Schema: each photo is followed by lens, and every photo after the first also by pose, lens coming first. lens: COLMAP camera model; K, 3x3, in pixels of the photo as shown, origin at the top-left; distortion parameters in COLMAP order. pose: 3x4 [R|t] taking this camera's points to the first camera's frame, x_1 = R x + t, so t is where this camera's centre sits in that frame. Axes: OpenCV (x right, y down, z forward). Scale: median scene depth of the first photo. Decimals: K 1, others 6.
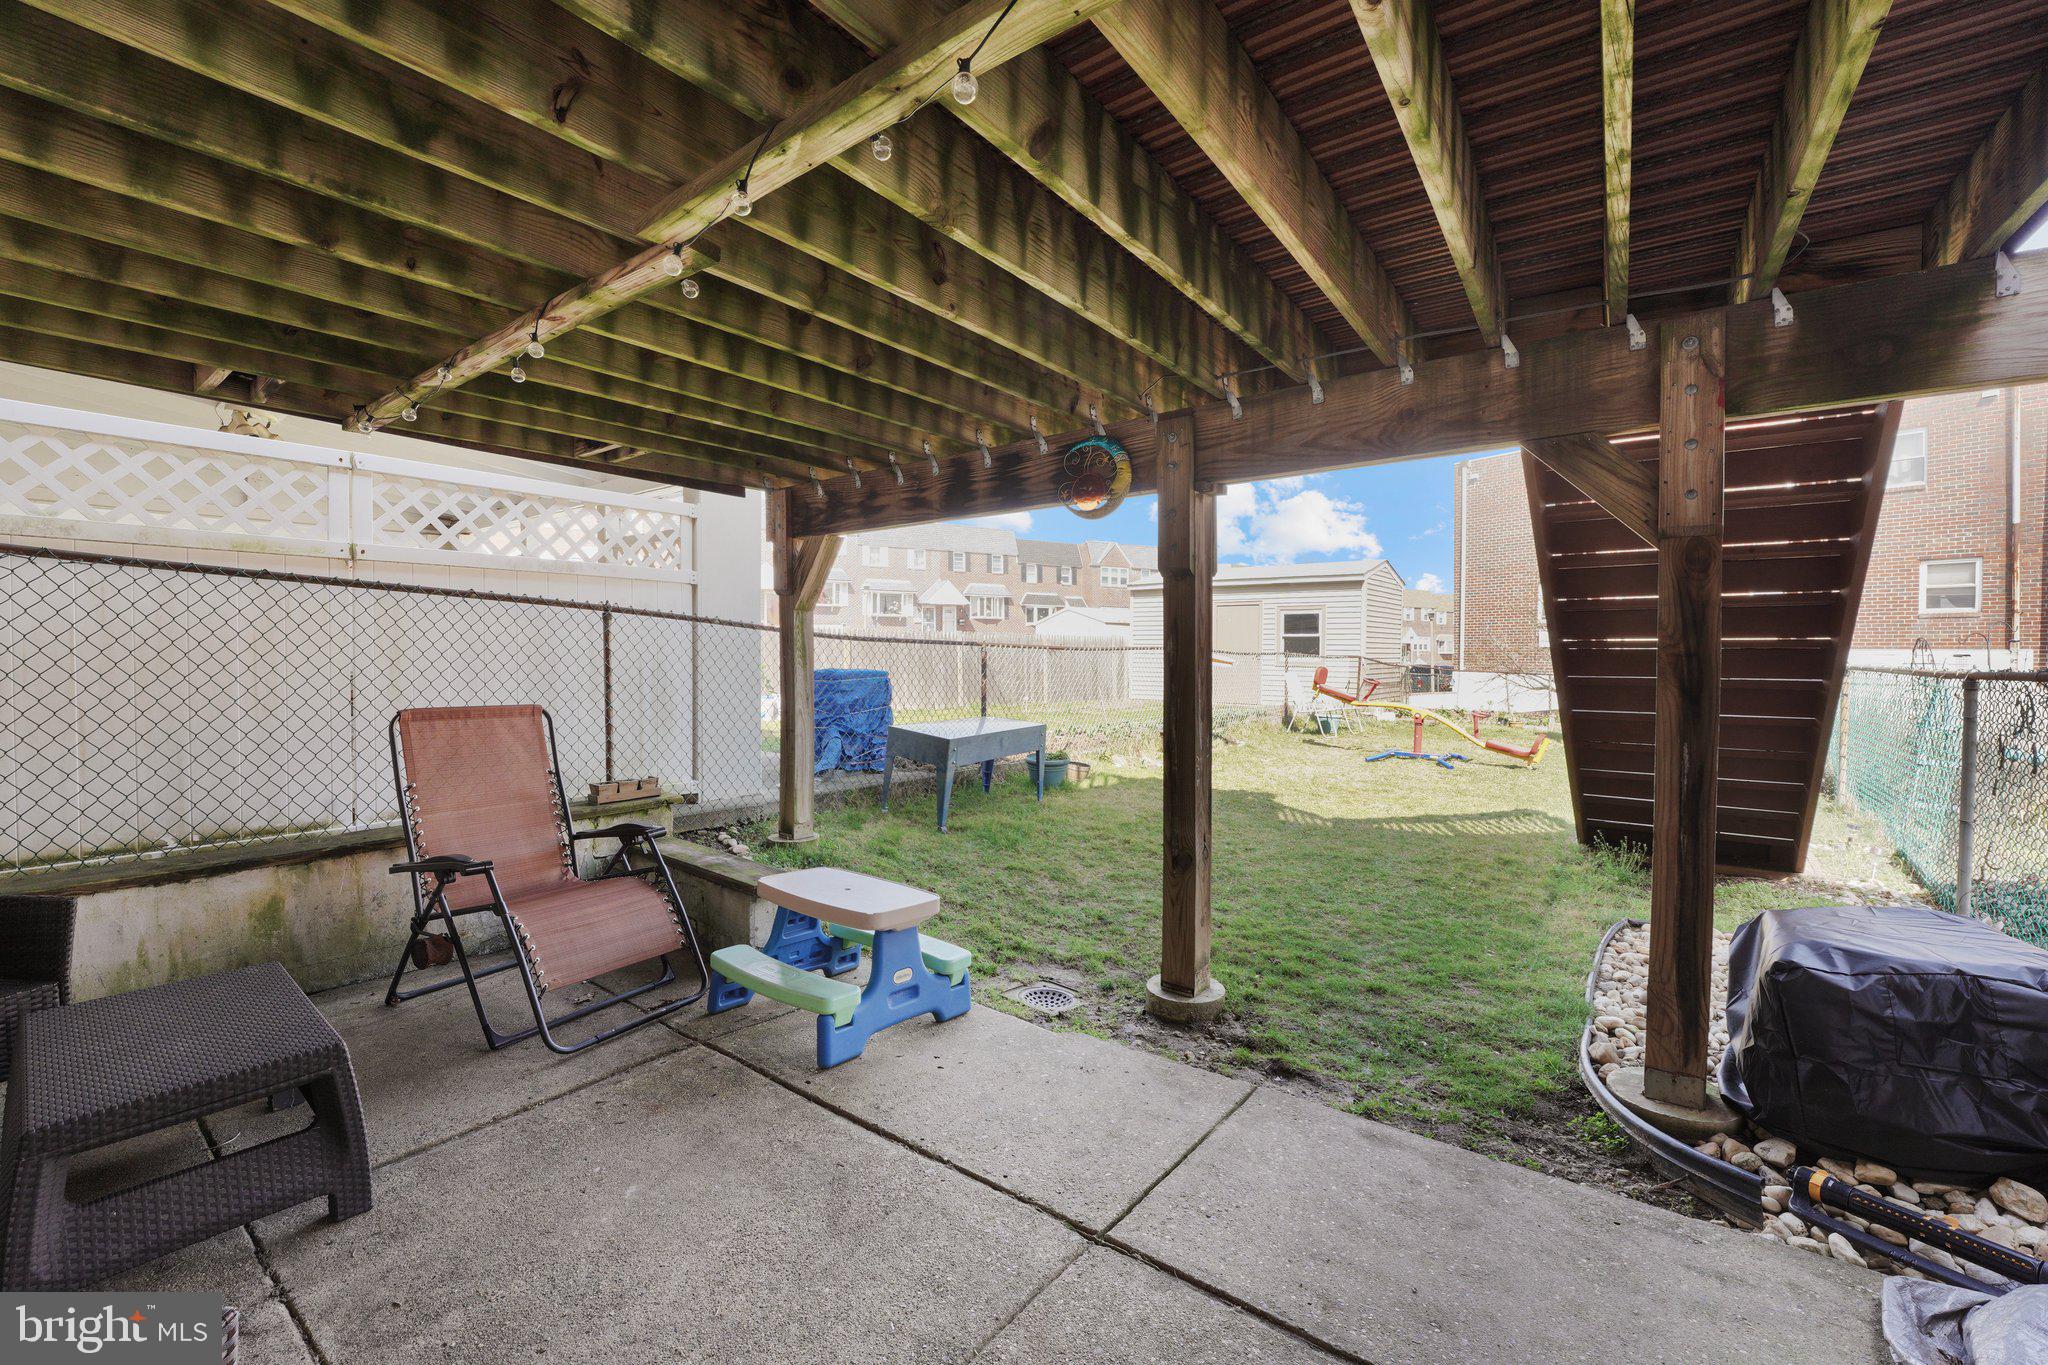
lens RADIAL K [[850.0, 0, 1026.1], [0, 850.0, 667.0], [0, 0, 1]] dist [-0.023696, 0.000195]
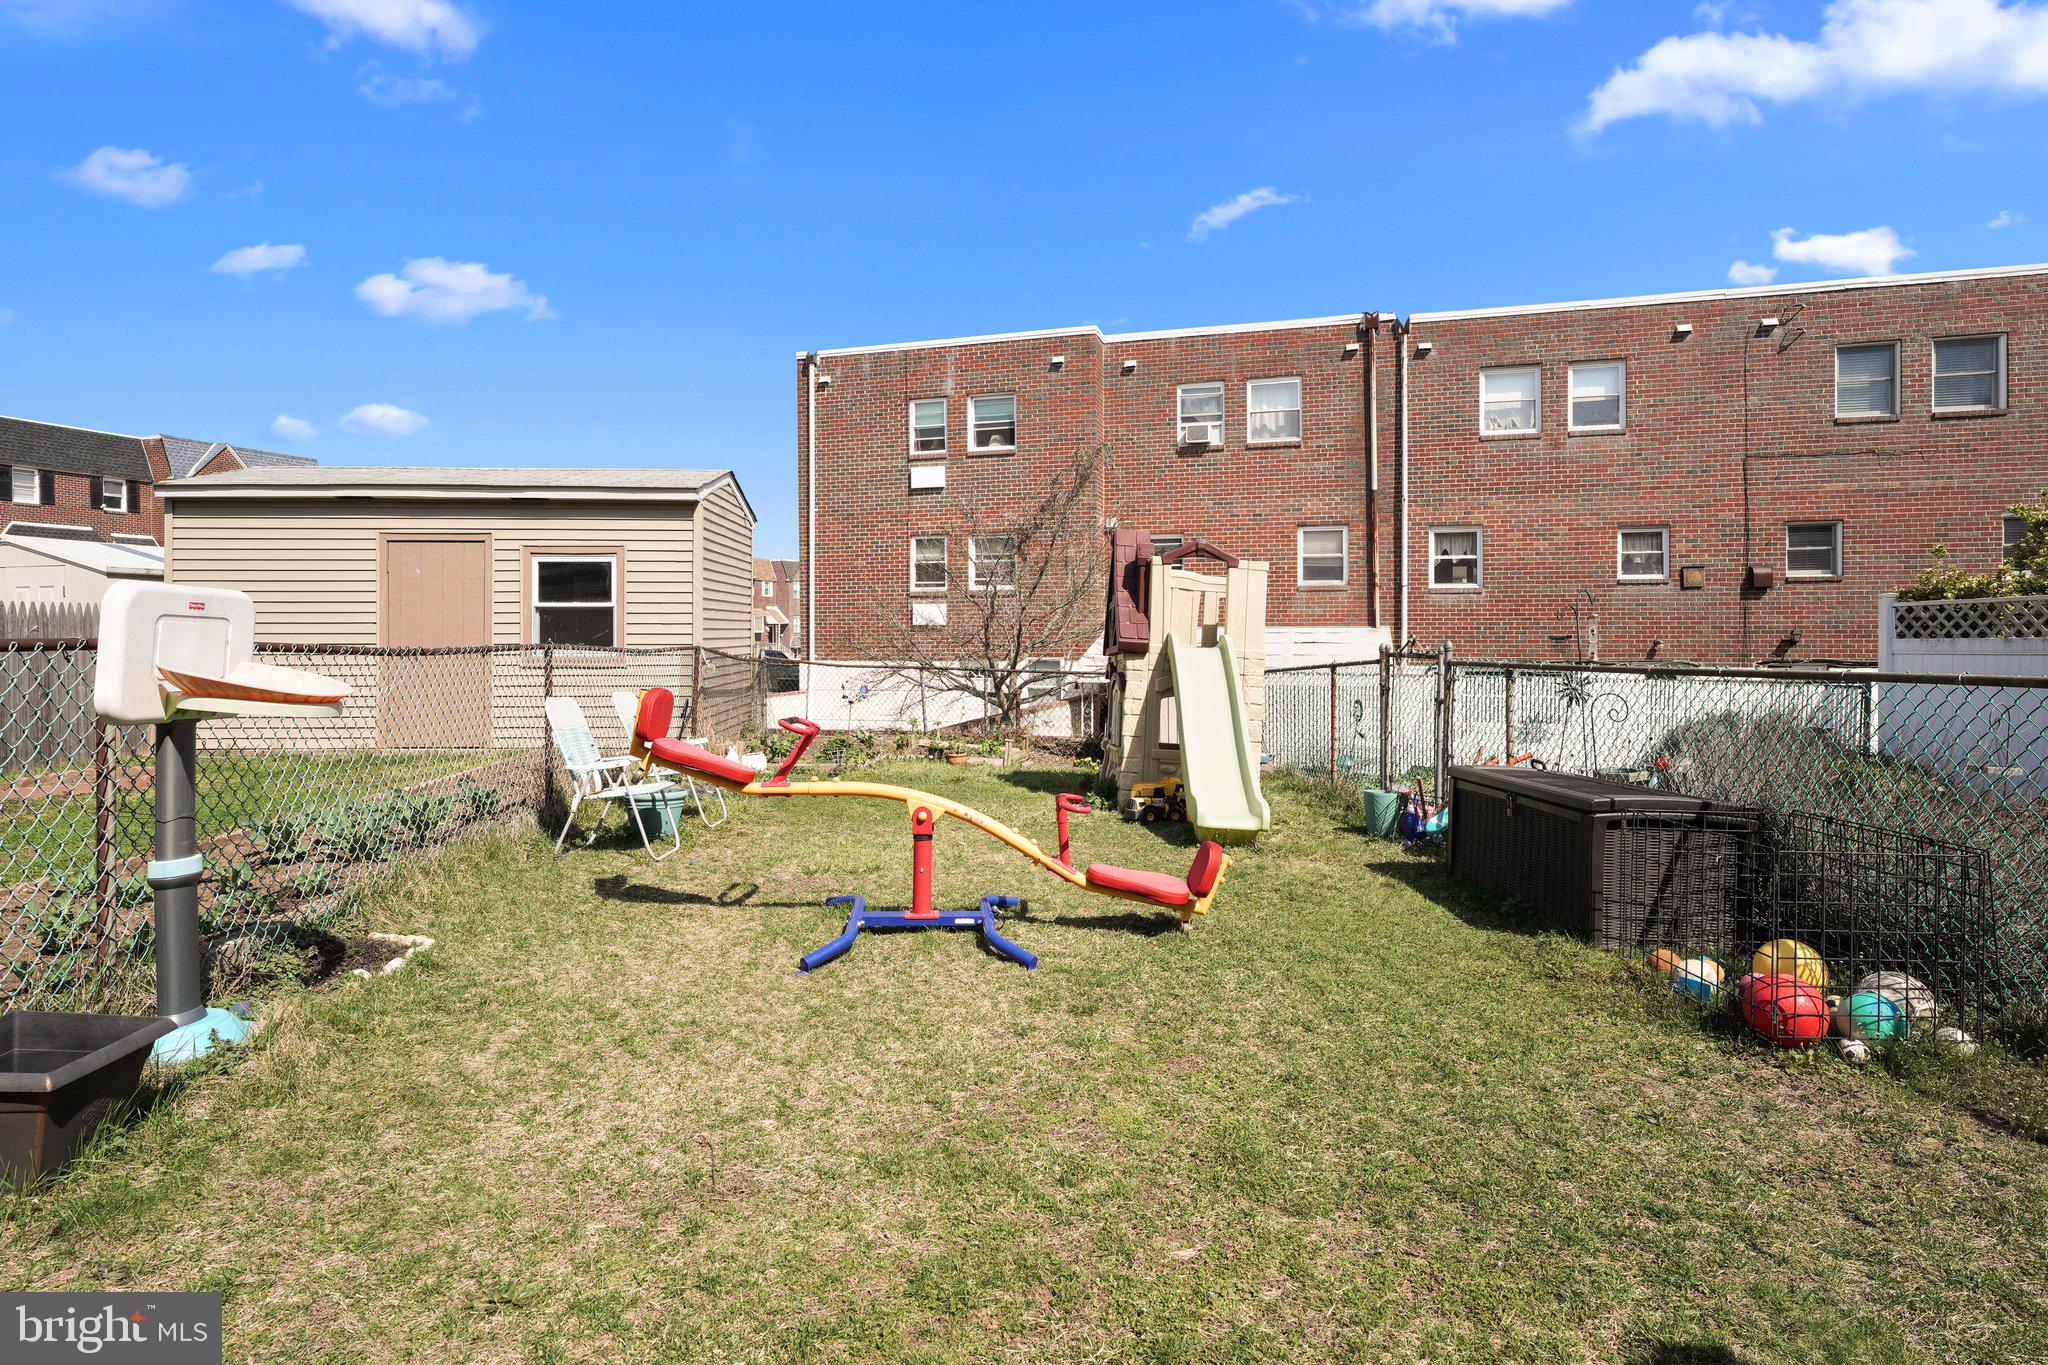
lens RADIAL K [[1102.3, 0, 1027.6], [0, 1102.3, 626.5], [0, 0, 1]] dist [-0.003701, 0.000200]
pose [[0.755407, -0.004140, 0.655242, 0.095305], [0.018465, 0.999717, -0.014971, -0.009634], [-0.654995, 0.023408, 0.755270, 0.319417]]
